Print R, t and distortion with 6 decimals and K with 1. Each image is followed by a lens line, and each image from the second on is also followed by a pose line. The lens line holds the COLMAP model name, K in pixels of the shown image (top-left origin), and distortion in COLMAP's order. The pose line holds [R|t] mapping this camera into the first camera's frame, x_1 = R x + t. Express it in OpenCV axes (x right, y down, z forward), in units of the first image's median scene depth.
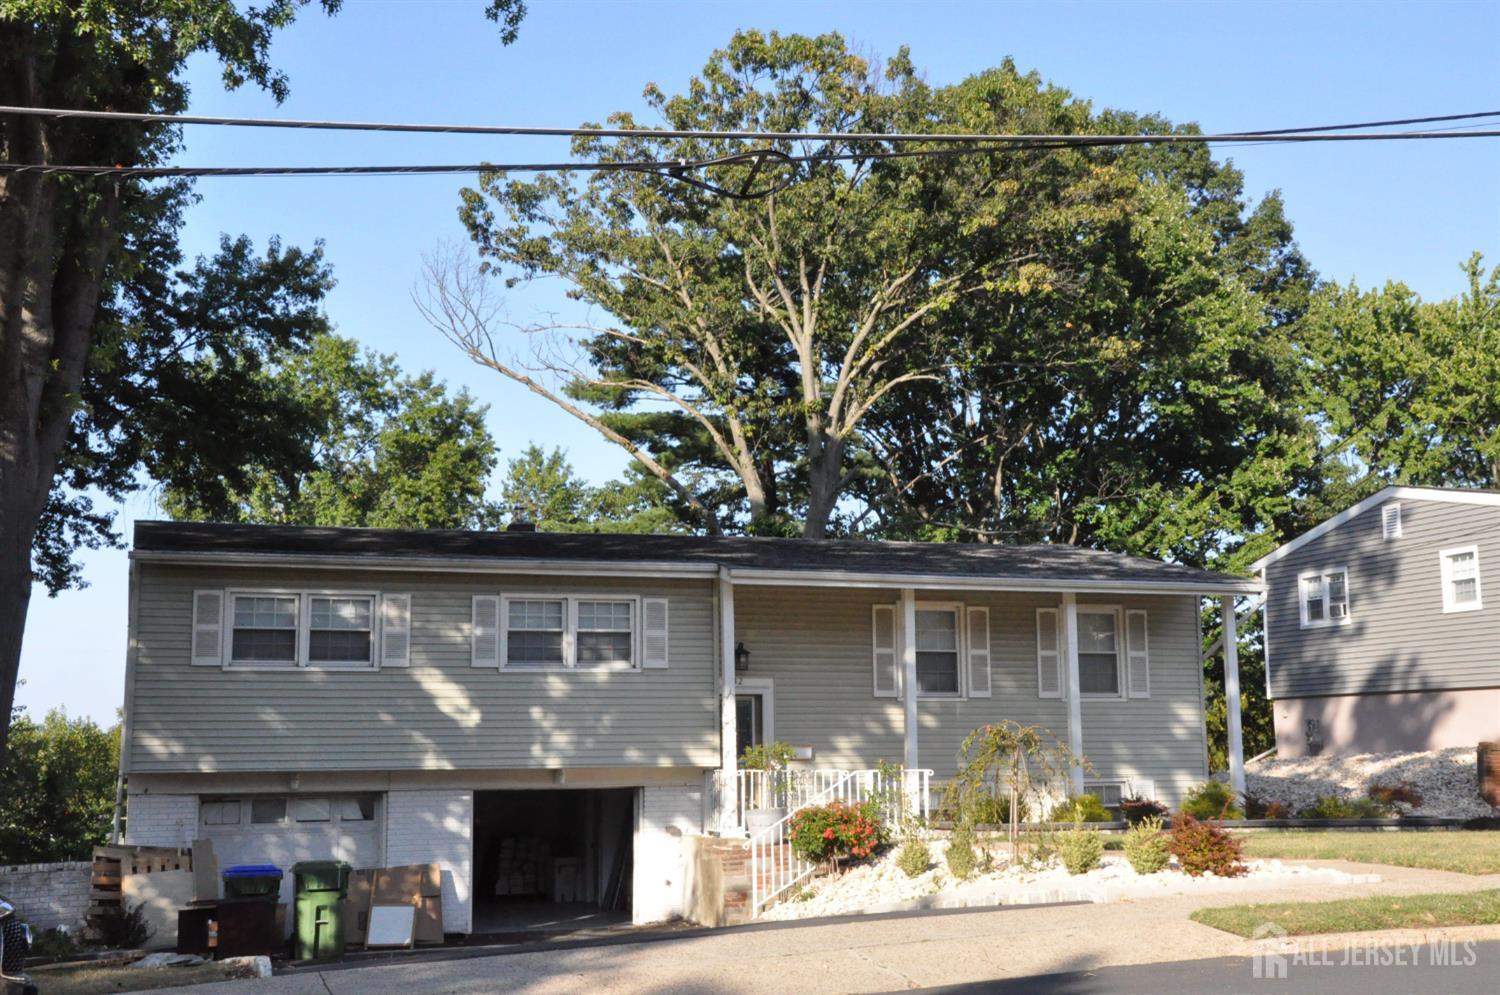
lens RADIAL K [[1881.2, 0, 750.0], [0, 1881.2, 497.5], [0, 0, 1]] dist [0.042404, 0.027955]
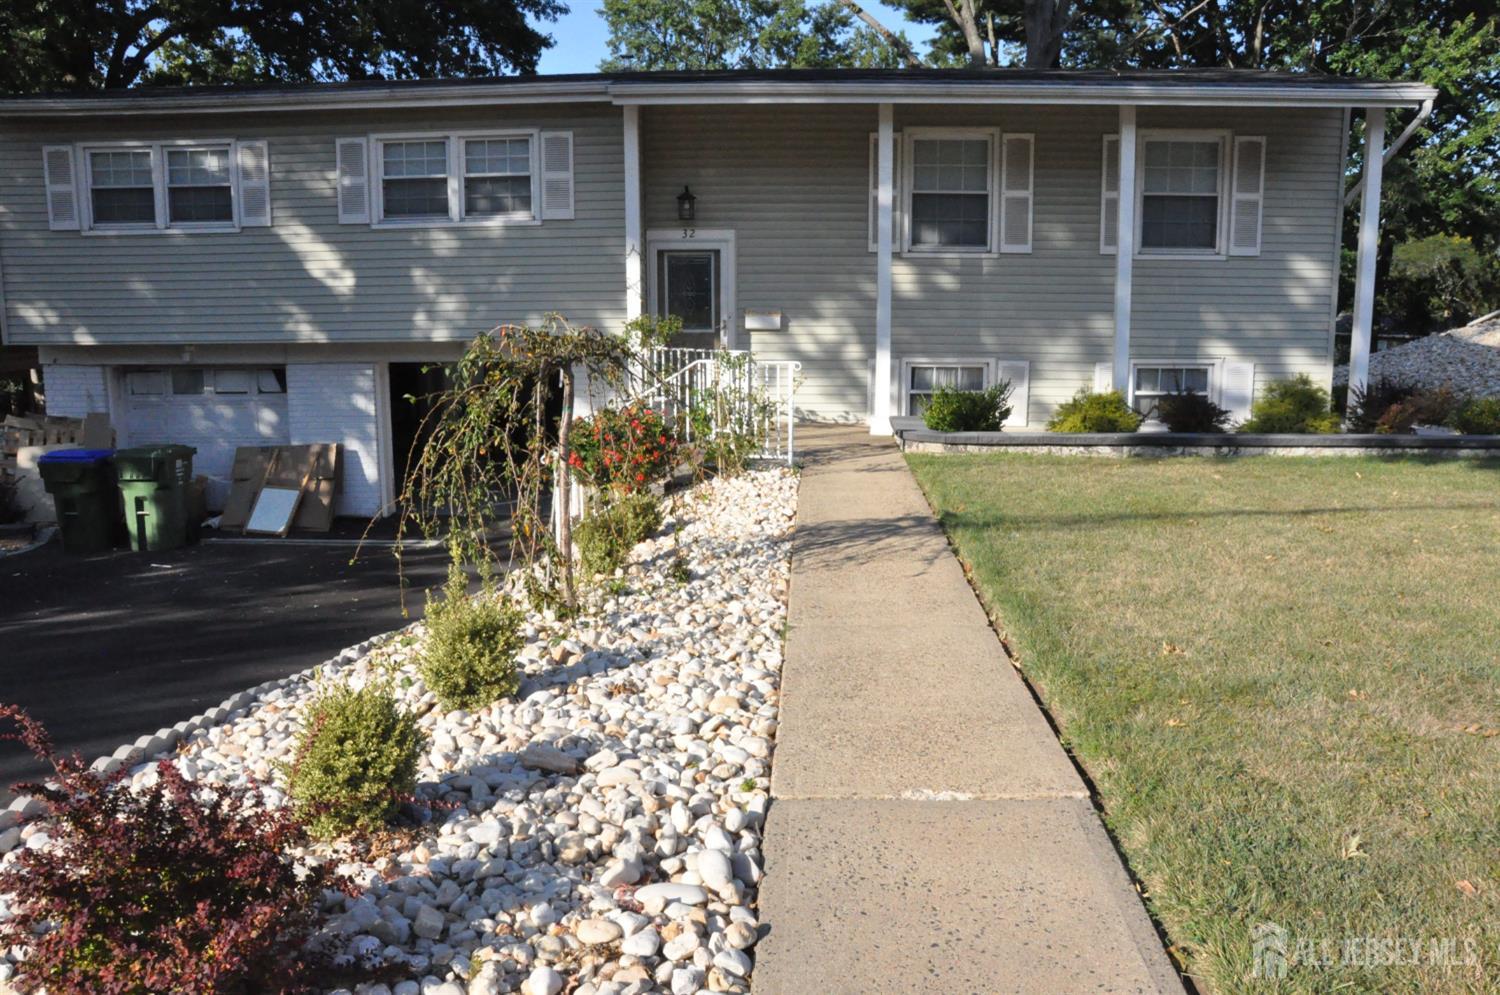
lens RADIAL K [[1227.0, 0, 767.7], [0, 1227.0, 498.7], [0, 0, 1]] dist [-0.155771, 0.134854]
pose [[0.933572, 0.064322, -0.352571, 0.231164], [0.043861, 0.955862, 0.290524, 0.059238], [0.355696, -0.286690, 0.889544, 0.543947]]
